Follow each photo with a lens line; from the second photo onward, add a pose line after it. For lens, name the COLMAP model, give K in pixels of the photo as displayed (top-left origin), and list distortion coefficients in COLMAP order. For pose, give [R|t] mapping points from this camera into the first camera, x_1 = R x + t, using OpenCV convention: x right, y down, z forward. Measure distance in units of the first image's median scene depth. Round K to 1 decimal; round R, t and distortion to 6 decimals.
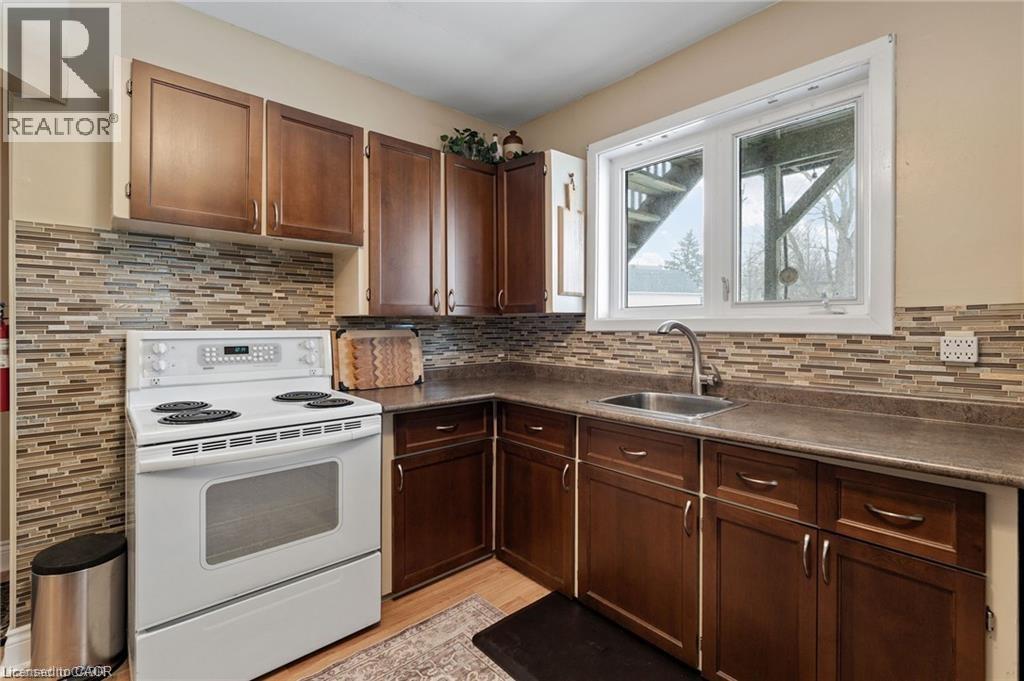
lens RADIAL K [[463.8, 0, 507.5], [0, 463.8, 328.4], [0, 0, 1]] dist [-0.001483, -0.000008]
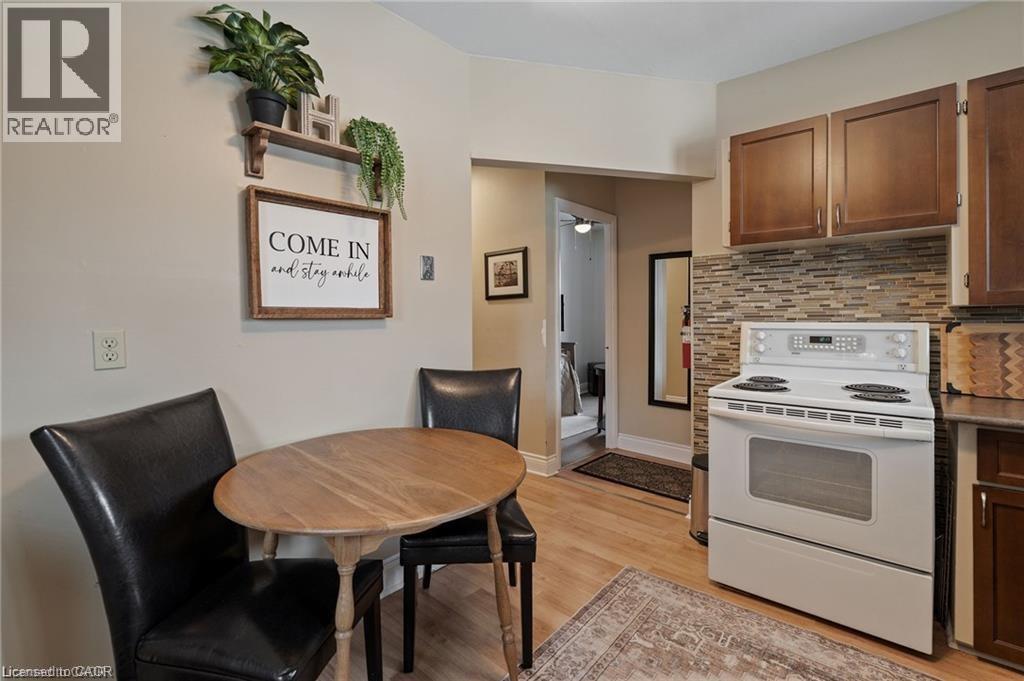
lens RADIAL K [[458.2, 0, 518.7], [0, 458.2, 326.7], [0, 0, 1]] dist [-0.000673, -0.000057]
pose [[0.143894, 0.017238, -0.989443, 0.392730], [0.001013, 0.999845, 0.017566, -0.005404], [0.989593, -0.003530, 0.143854, 0.090831]]
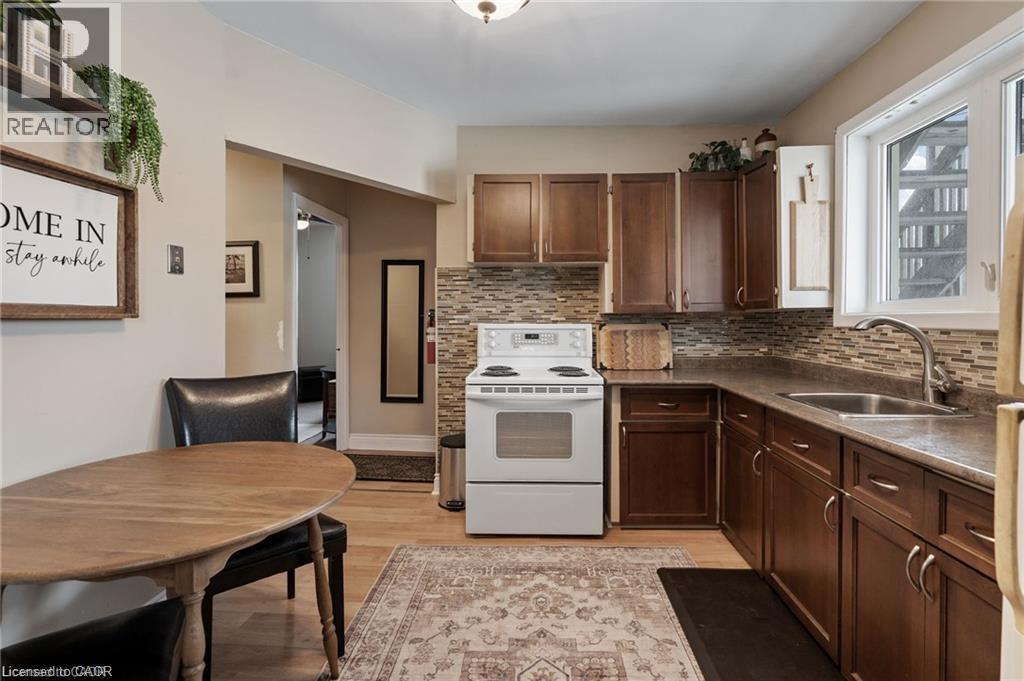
lens RADIAL K [[458.2, 0, 518.7], [0, 458.2, 326.7], [0, 0, 1]] dist [-0.000673, -0.000057]
pose [[0.721282, 0.010974, -0.692555, 0.414630], [-0.002861, 0.999913, 0.012865, -0.005170], [0.692636, -0.007298, 0.721250, -0.131533]]
